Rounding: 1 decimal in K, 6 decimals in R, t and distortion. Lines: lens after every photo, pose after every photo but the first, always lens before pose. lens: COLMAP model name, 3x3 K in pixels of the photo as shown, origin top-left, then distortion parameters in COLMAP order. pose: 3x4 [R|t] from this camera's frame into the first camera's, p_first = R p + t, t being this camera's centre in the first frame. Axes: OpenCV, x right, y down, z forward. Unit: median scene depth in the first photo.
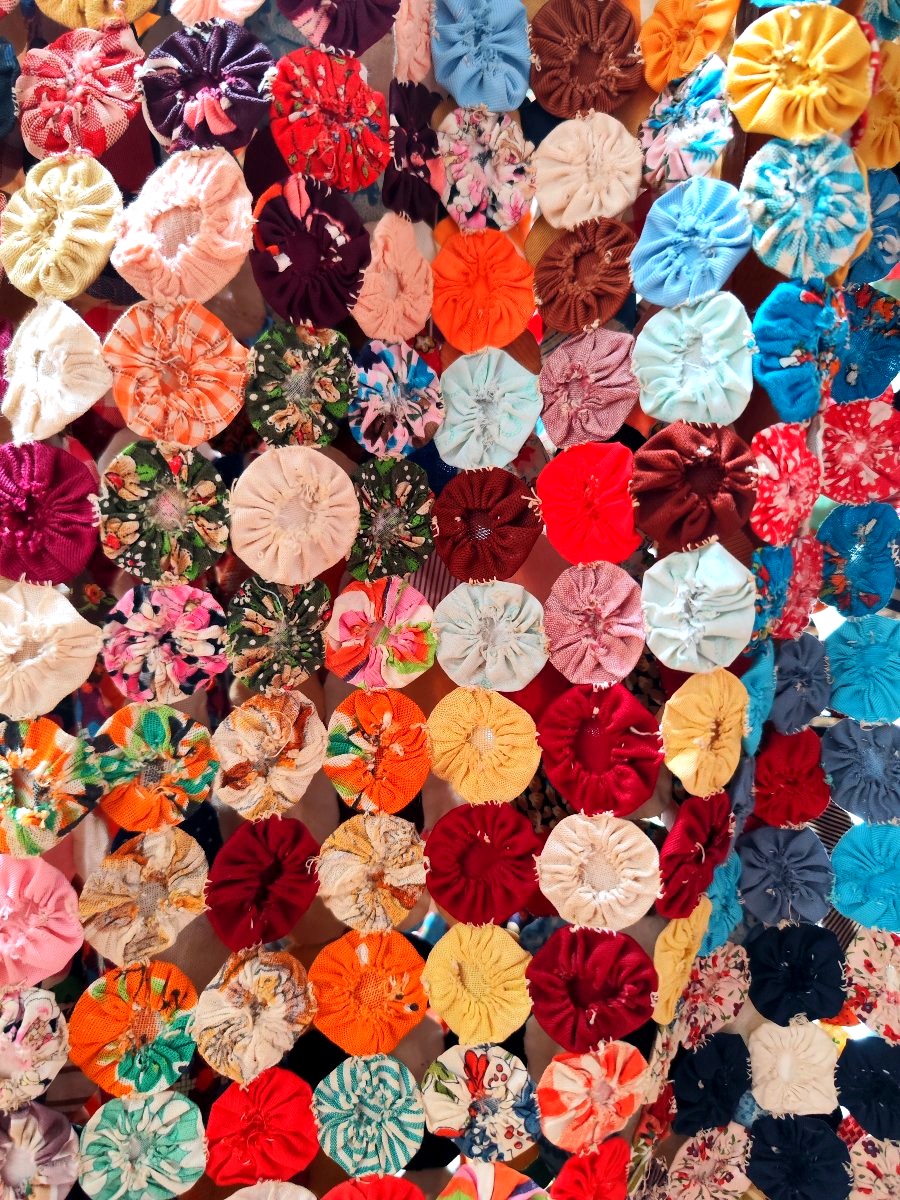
lens RADIAL K [[835.9, 0, 450.0], [0, 835.9, 600.0], [0, 0, 1]] dist [-0.005640, -0.001107]
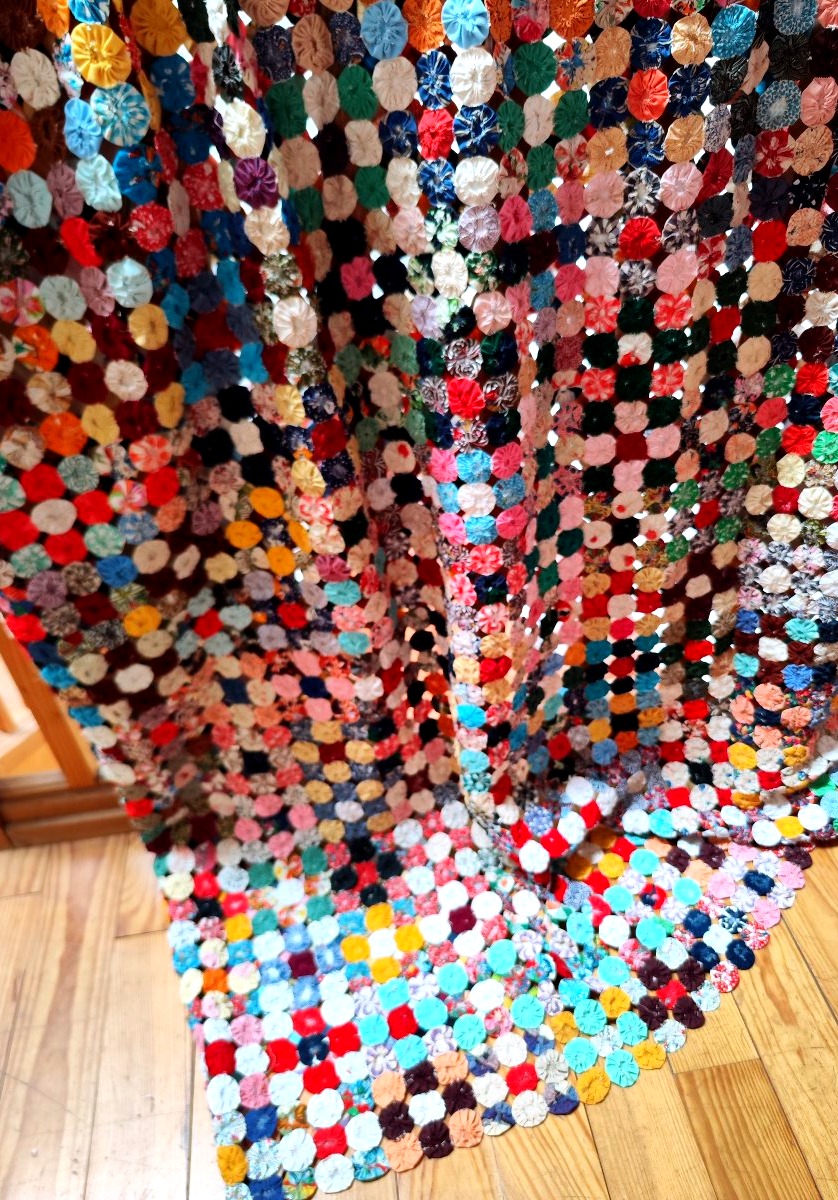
lens RADIAL K [[820.6, 0, 419.0], [0, 820.6, 600.0], [0, 0, 1]] dist [-0.001646, -0.003692]
pose [[0.980643, -0.178688, 0.080064, 0.783527], [0.100630, 0.810686, 0.576768, -0.570113], [-0.167968, -0.557547, 0.812975, -1.823596]]
